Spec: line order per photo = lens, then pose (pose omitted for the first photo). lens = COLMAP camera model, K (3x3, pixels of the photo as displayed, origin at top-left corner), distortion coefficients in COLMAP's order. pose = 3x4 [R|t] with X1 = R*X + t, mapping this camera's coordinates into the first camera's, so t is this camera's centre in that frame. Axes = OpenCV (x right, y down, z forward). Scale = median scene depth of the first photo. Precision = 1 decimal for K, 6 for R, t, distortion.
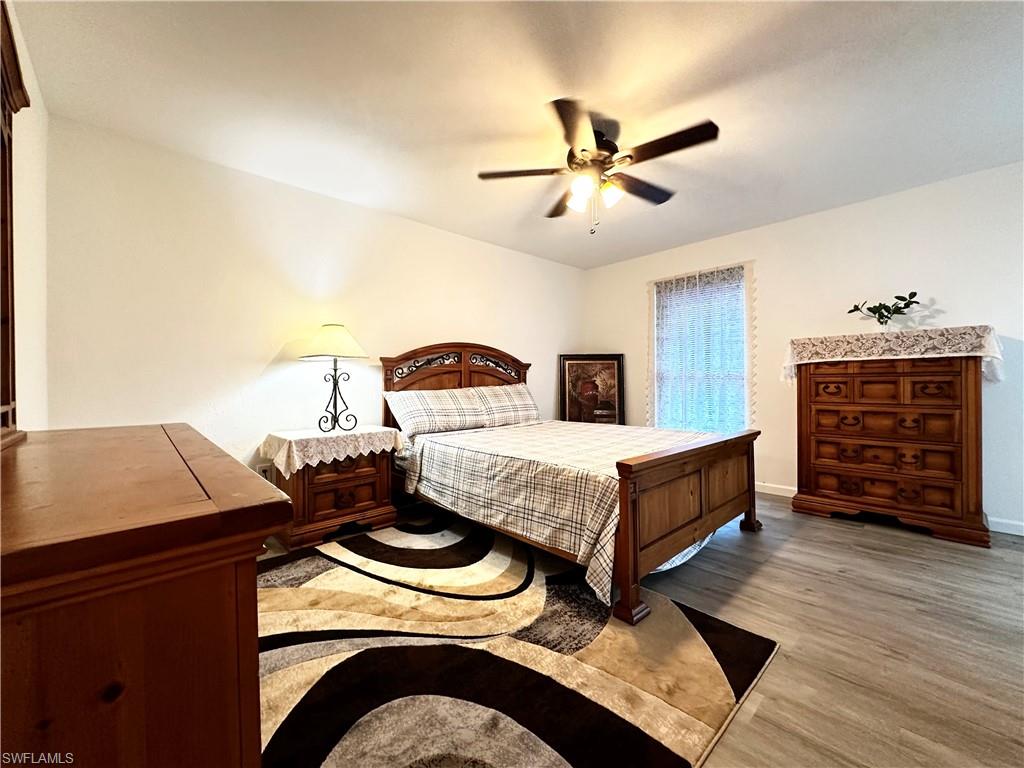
lens RADIAL K [[409.0, 0, 512.0], [0, 409.0, 384.0], [0, 0, 1]] dist [-0.001616, 0.000381]
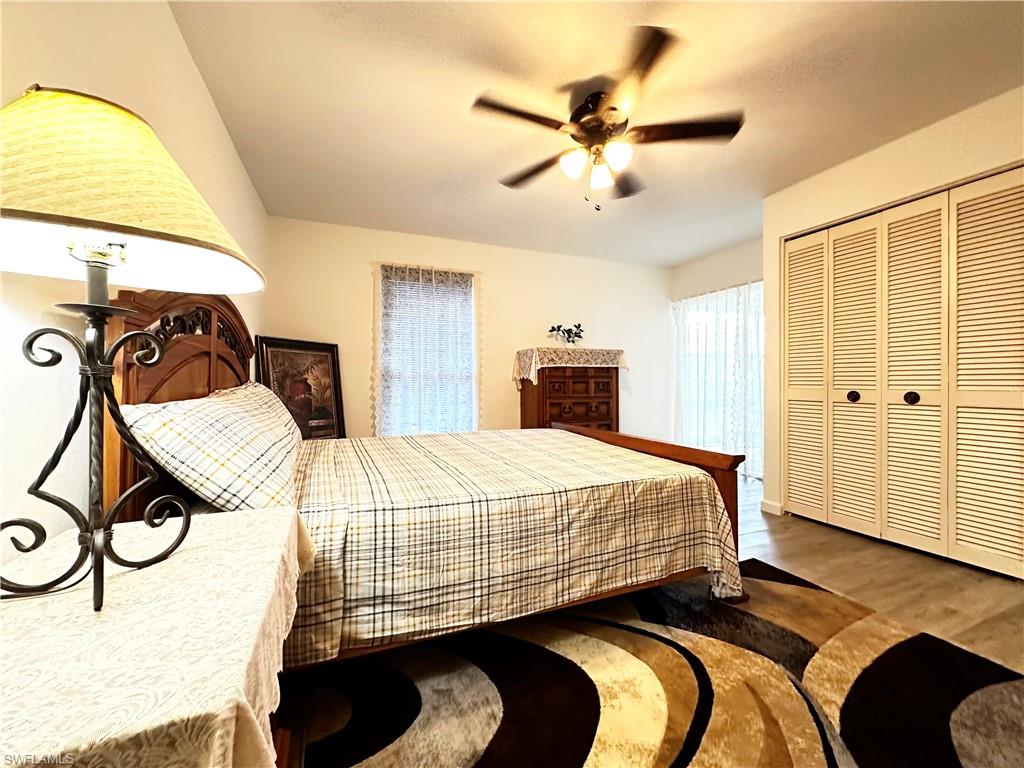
lens RADIAL K [[409.0, 0, 512.0], [0, 409.0, 384.0], [0, 0, 1]] dist [-0.001616, 0.000381]
pose [[0.350373, 0.000578, 0.936610, -0.614338], [0.001767, 0.999998, -0.001278, 0.003890], [-0.936609, 0.002102, 0.350371, 0.771880]]
